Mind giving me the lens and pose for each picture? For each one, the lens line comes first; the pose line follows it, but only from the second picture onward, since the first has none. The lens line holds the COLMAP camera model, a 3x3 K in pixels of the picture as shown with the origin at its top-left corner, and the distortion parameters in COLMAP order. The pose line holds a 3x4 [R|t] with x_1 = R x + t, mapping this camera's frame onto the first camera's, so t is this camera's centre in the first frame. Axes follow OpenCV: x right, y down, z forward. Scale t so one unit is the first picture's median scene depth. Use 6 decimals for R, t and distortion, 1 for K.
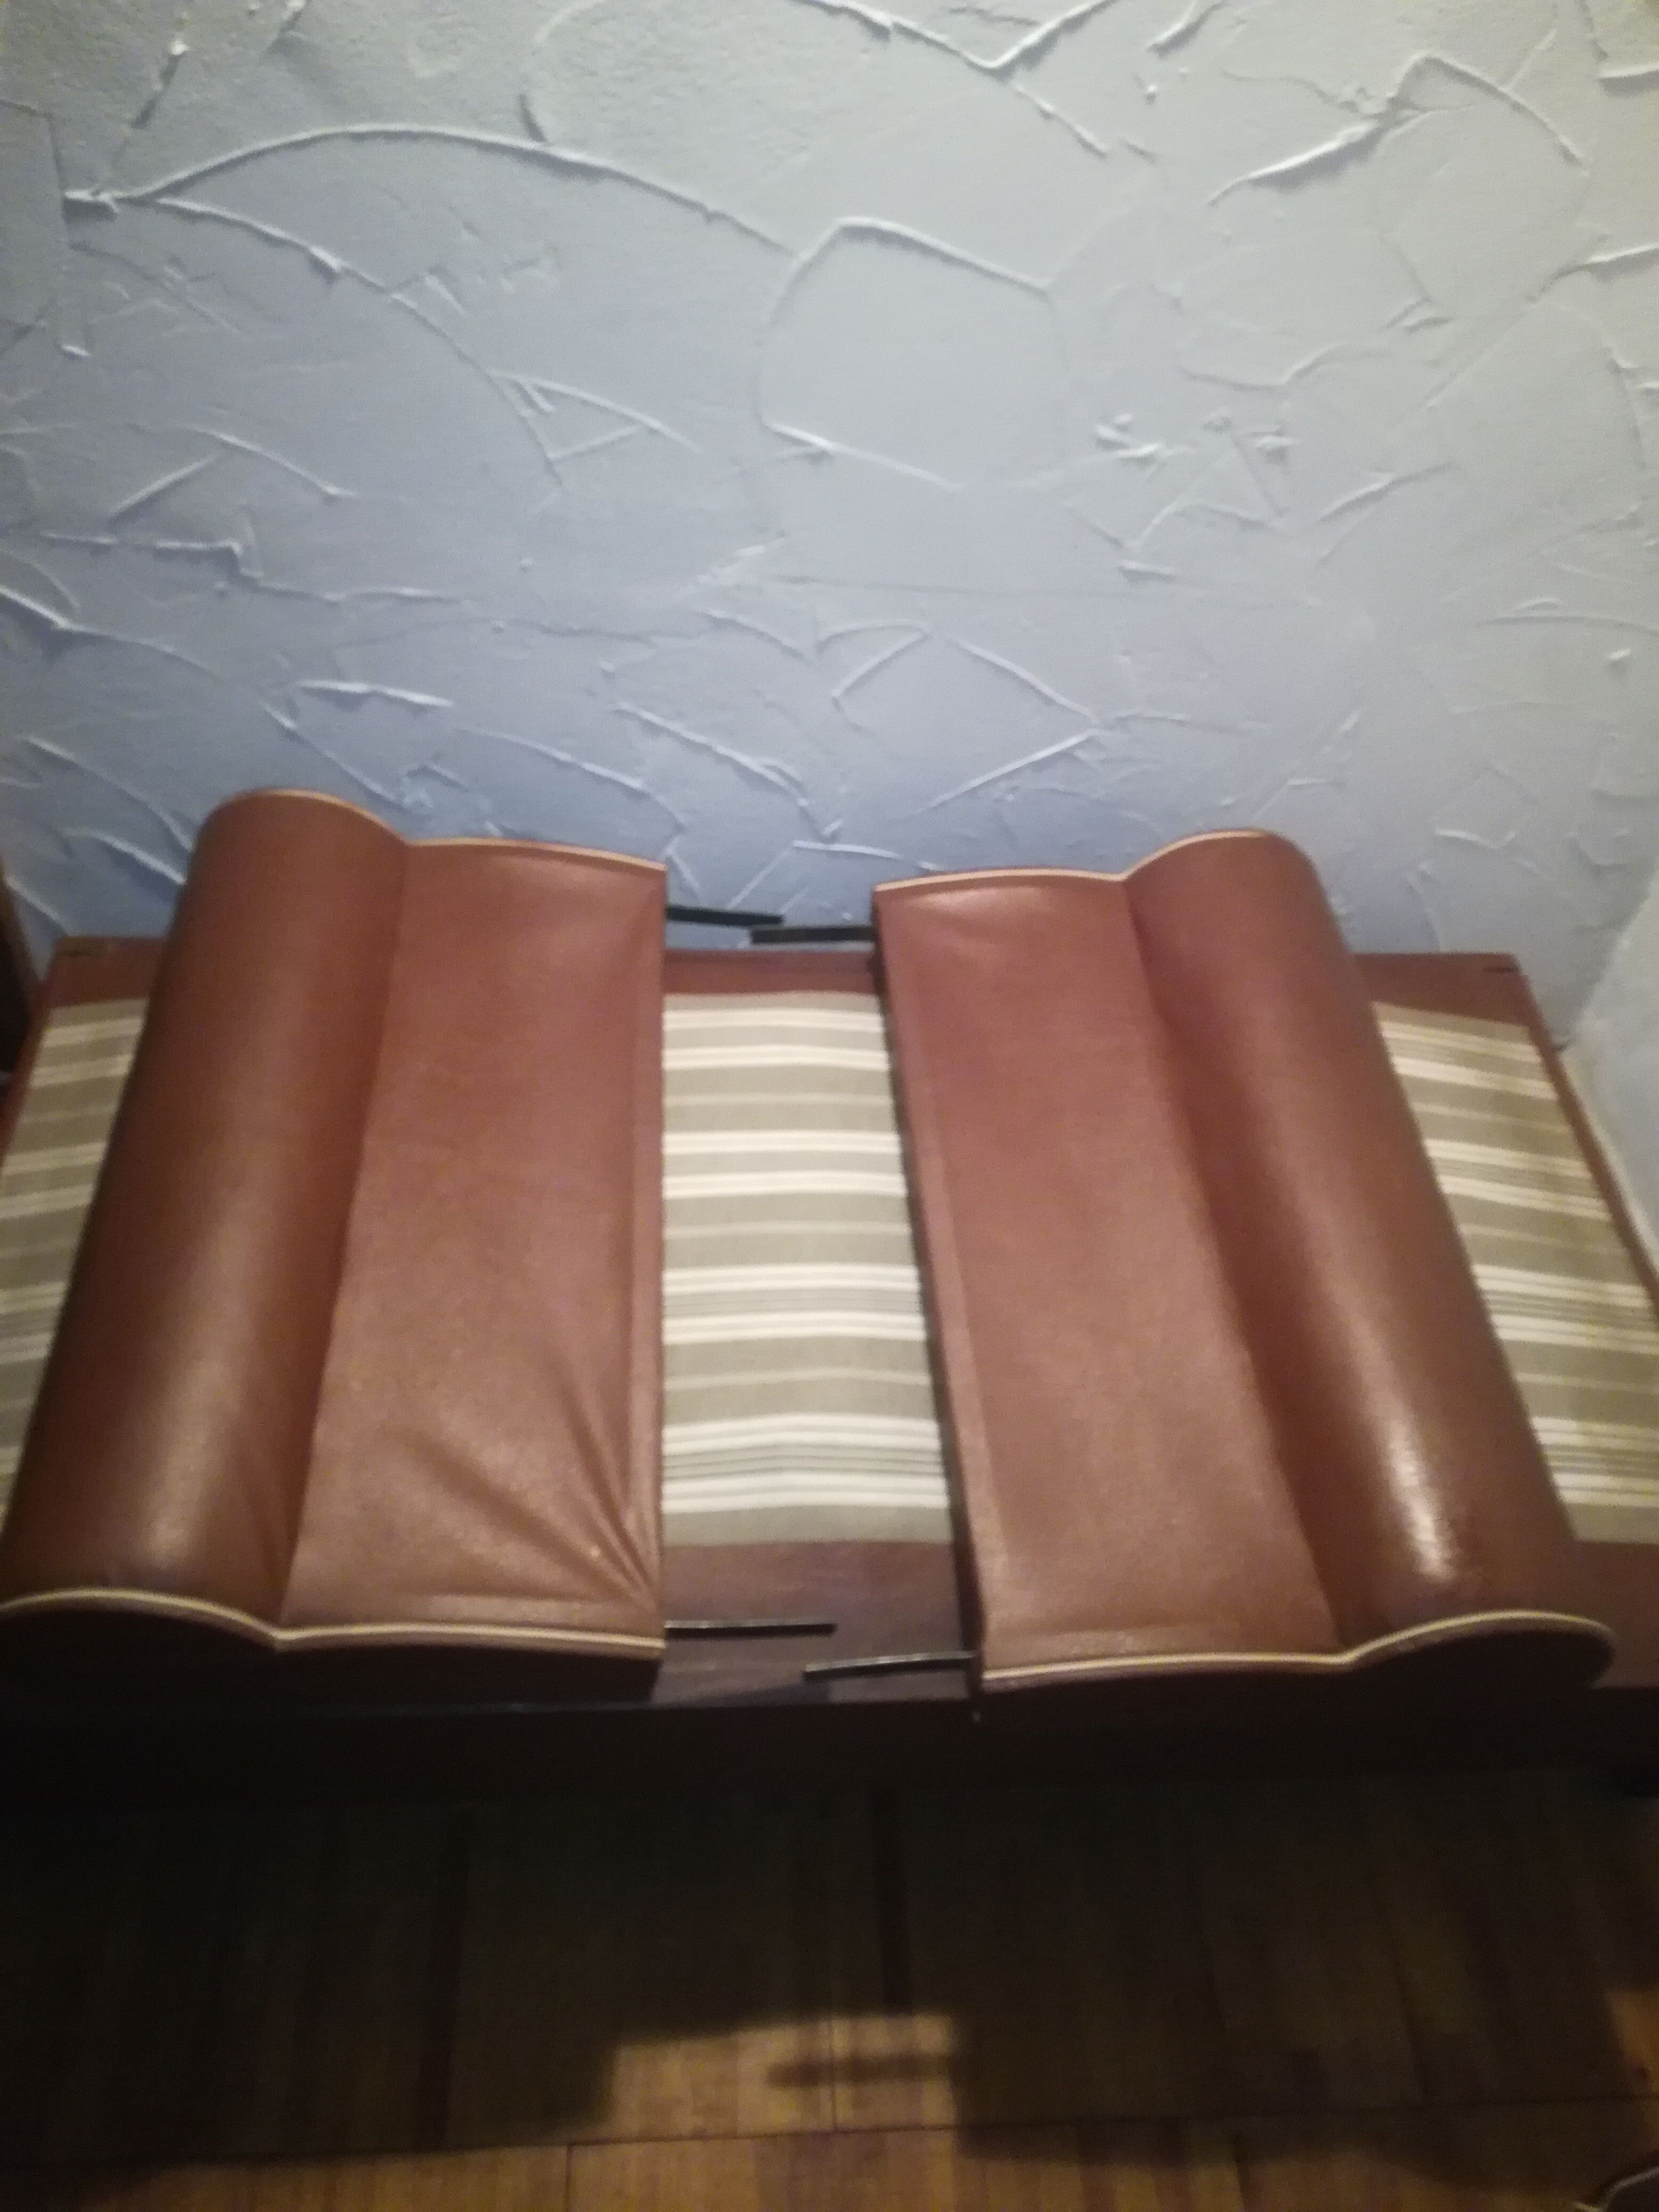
lens RADIAL K [[1843.8, 0, 833.1], [0, 1843.8, 1103.5], [0, 0, 1]] dist [0.040051, -0.091868]
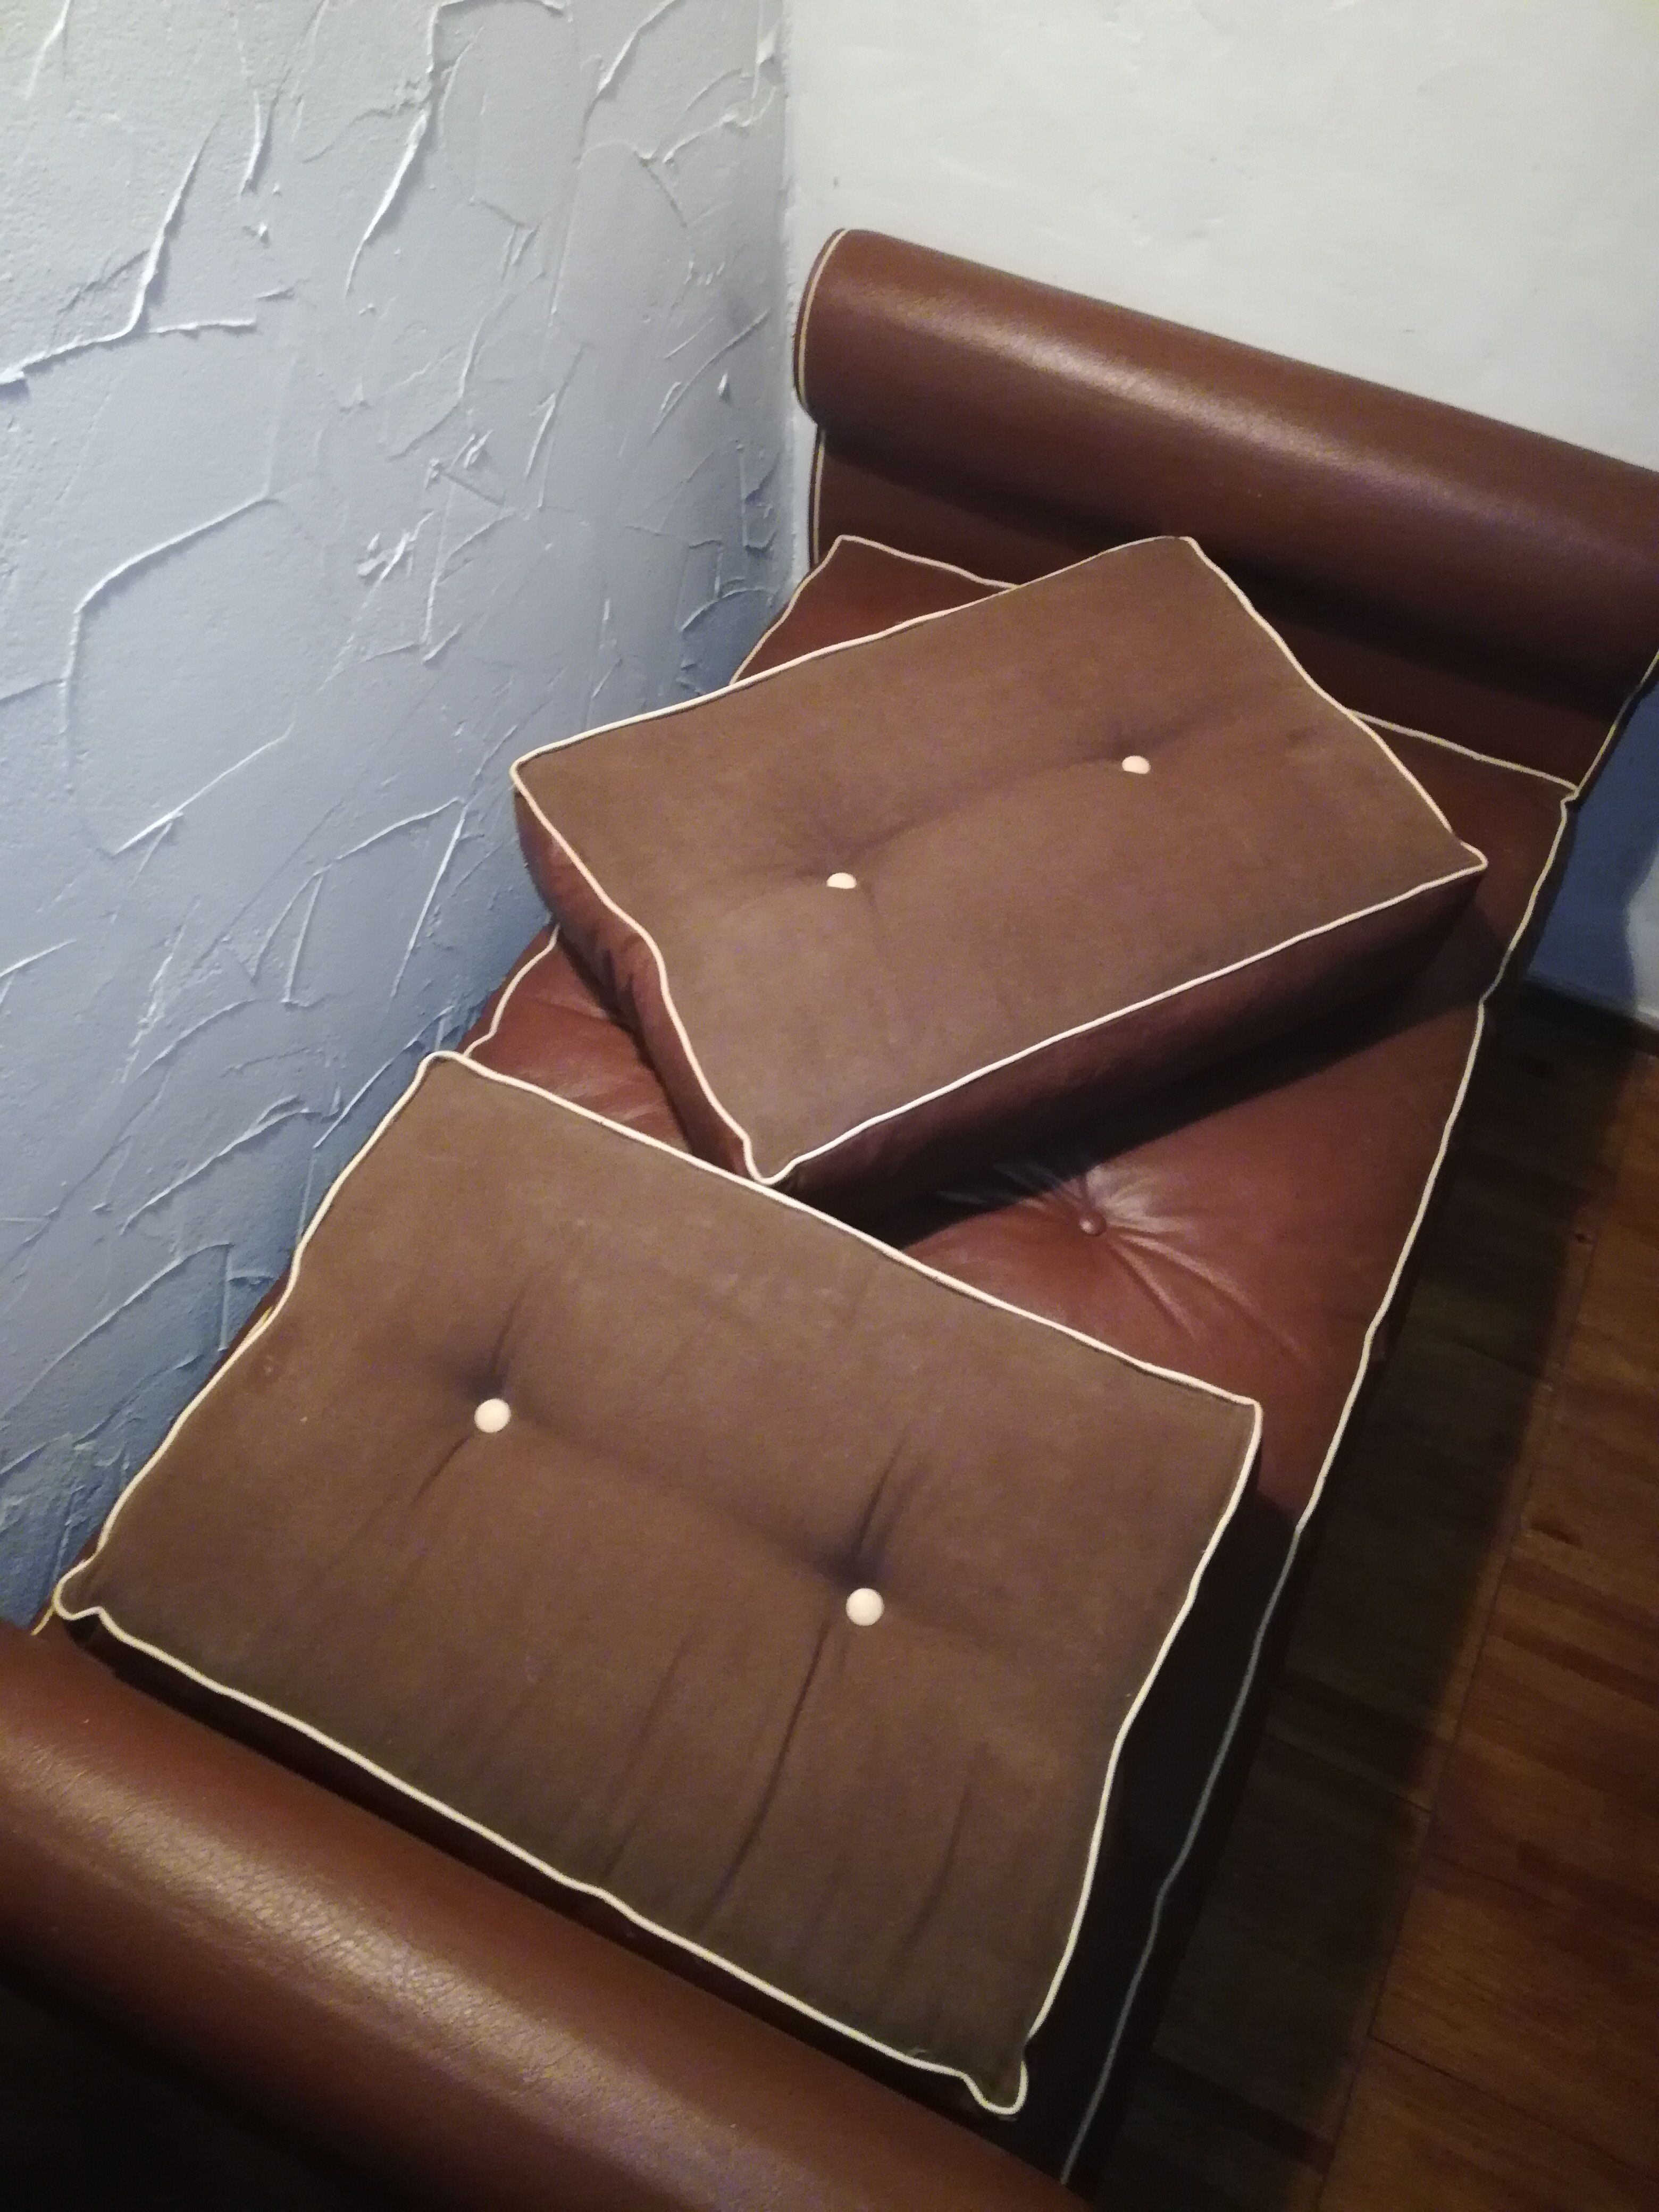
lens RADIAL K [[1843.8, 0, 869.6], [0, 1843.8, 1080.5], [0, 0, 1]] dist [0.040051, -0.091868]
pose [[0.483827, -0.766258, 0.422800, -0.300378], [0.634479, 0.639866, 0.433598, -0.473266], [-0.602783, 0.058471, 0.795760, 0.227956]]
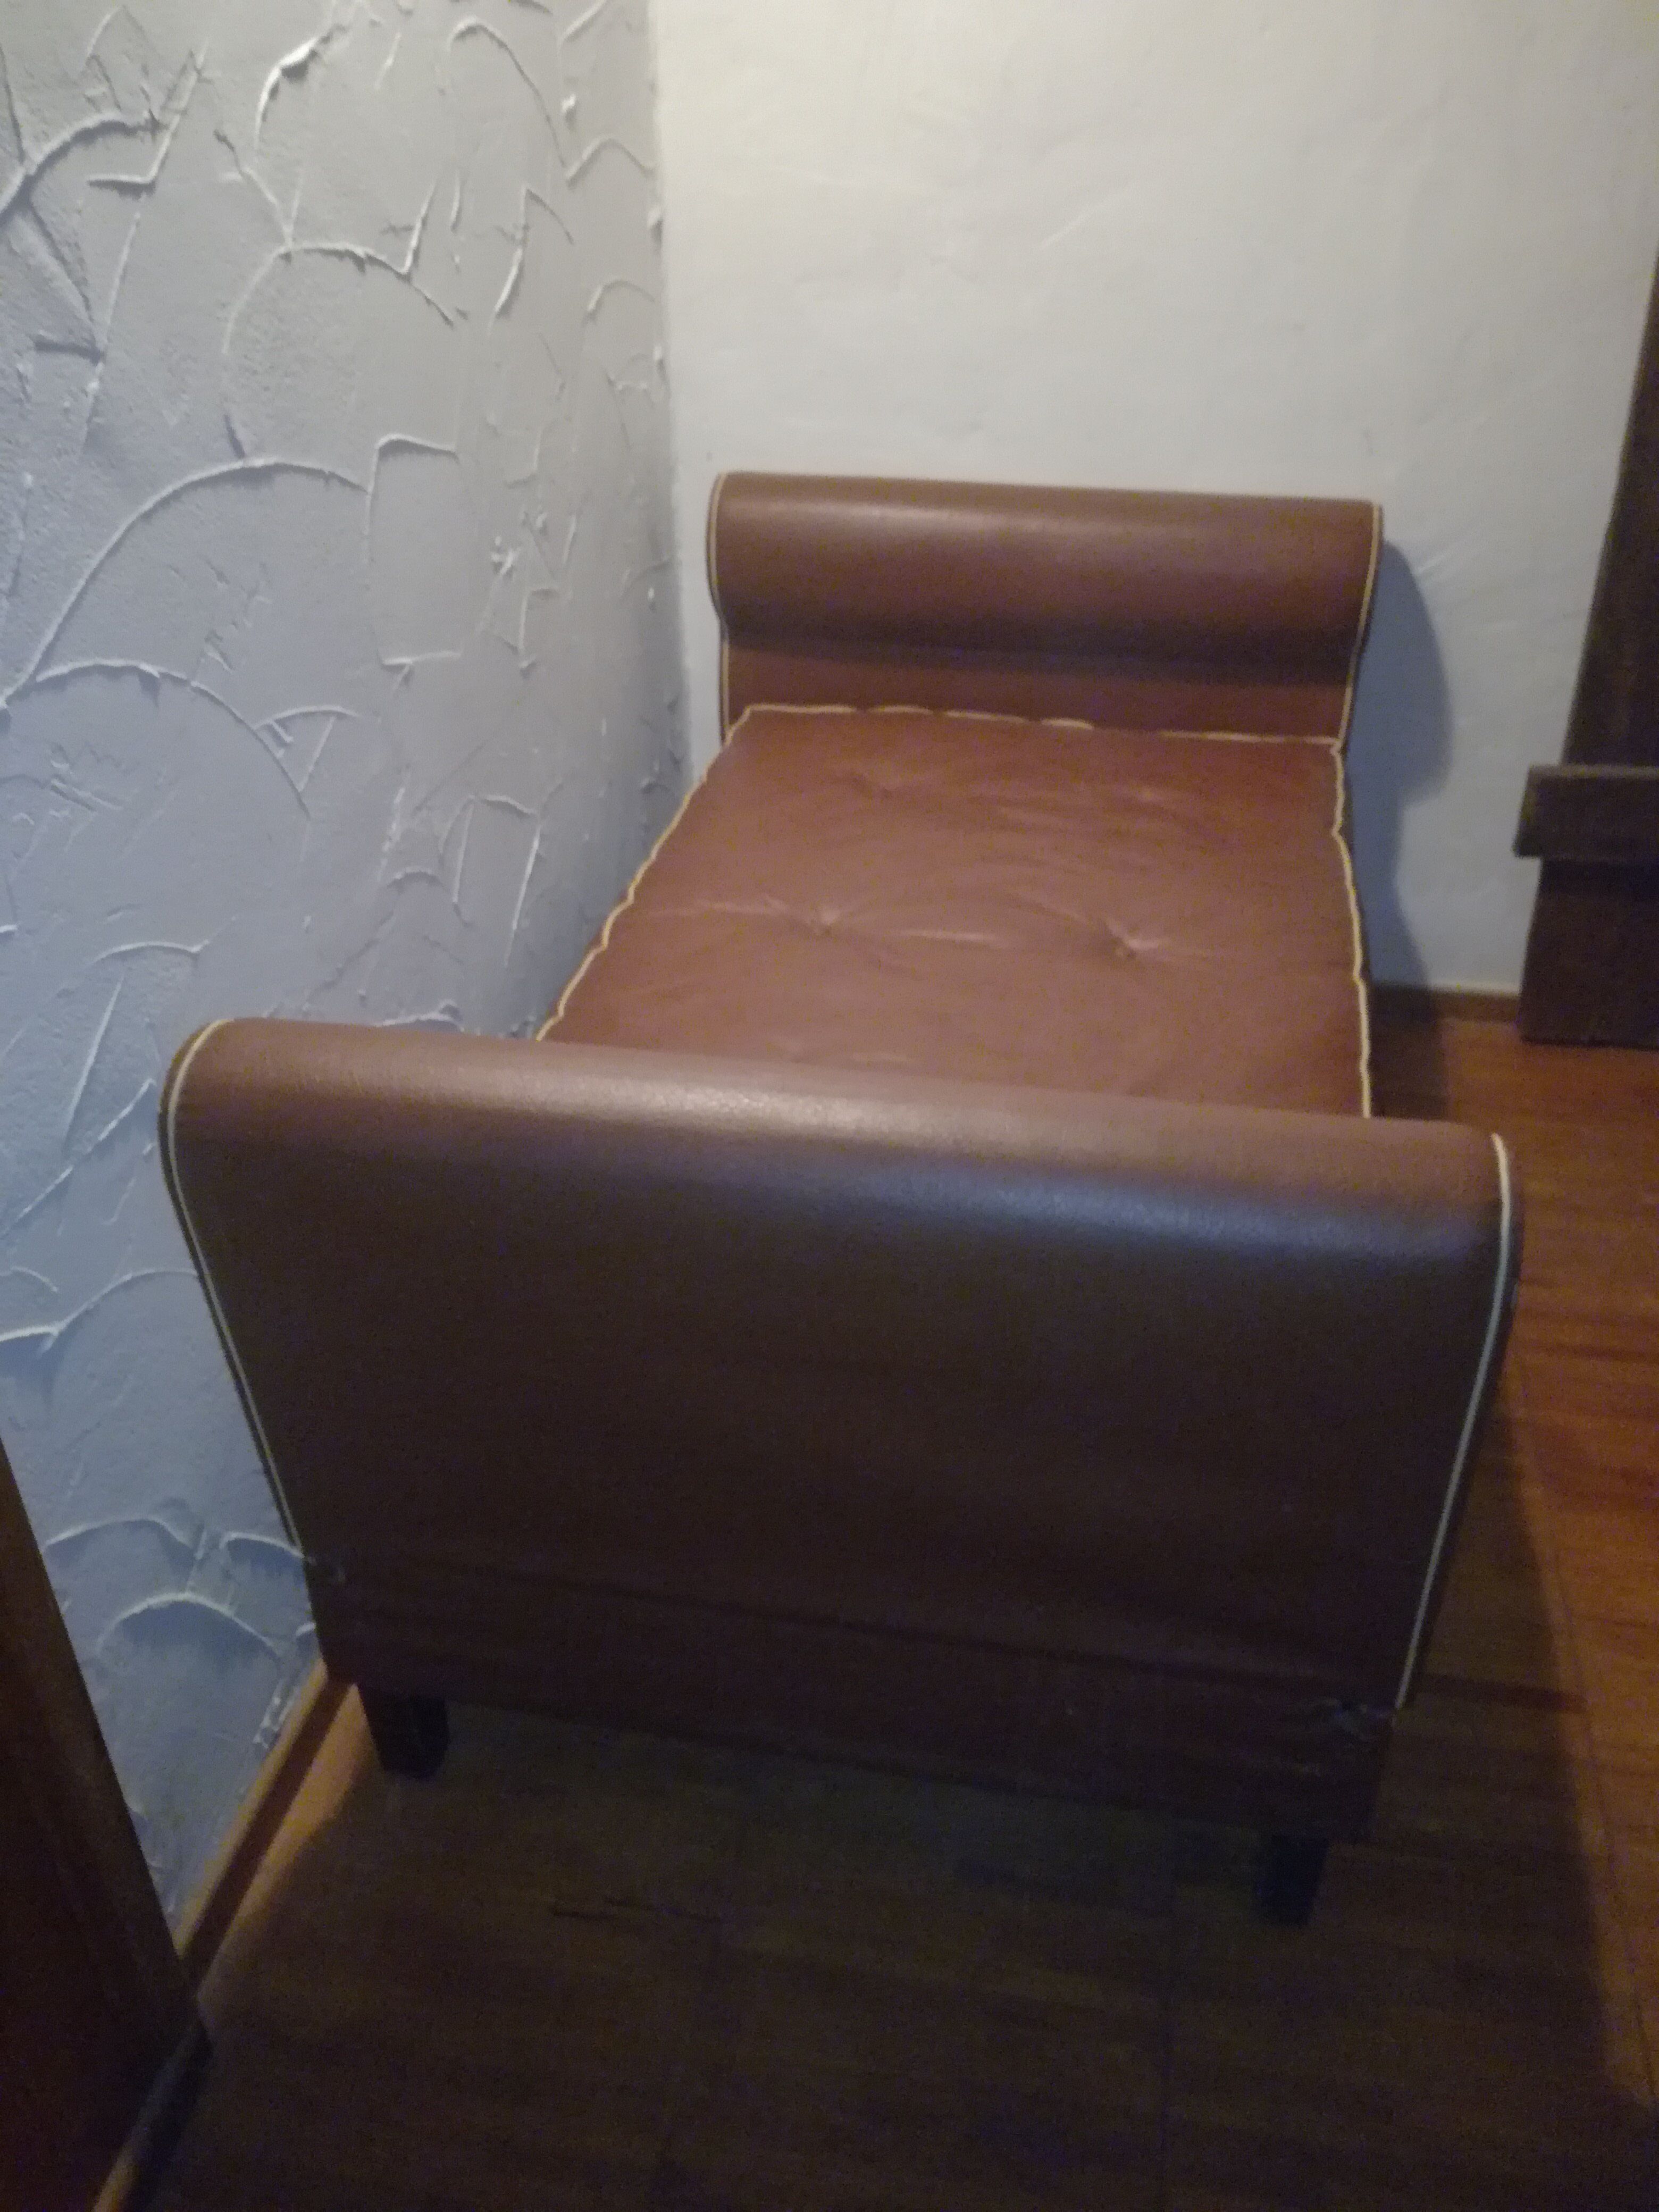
lens RADIAL K [[1843.8, 0, 865.0], [0, 1843.8, 1057.5], [0, 0, 1]] dist [0.040051, -0.091868]
pose [[0.228622, -0.574714, 0.785771, -0.951823], [0.713140, 0.648312, 0.266687, -0.333034], [-0.662694, 0.499394, 0.558070, 0.402160]]
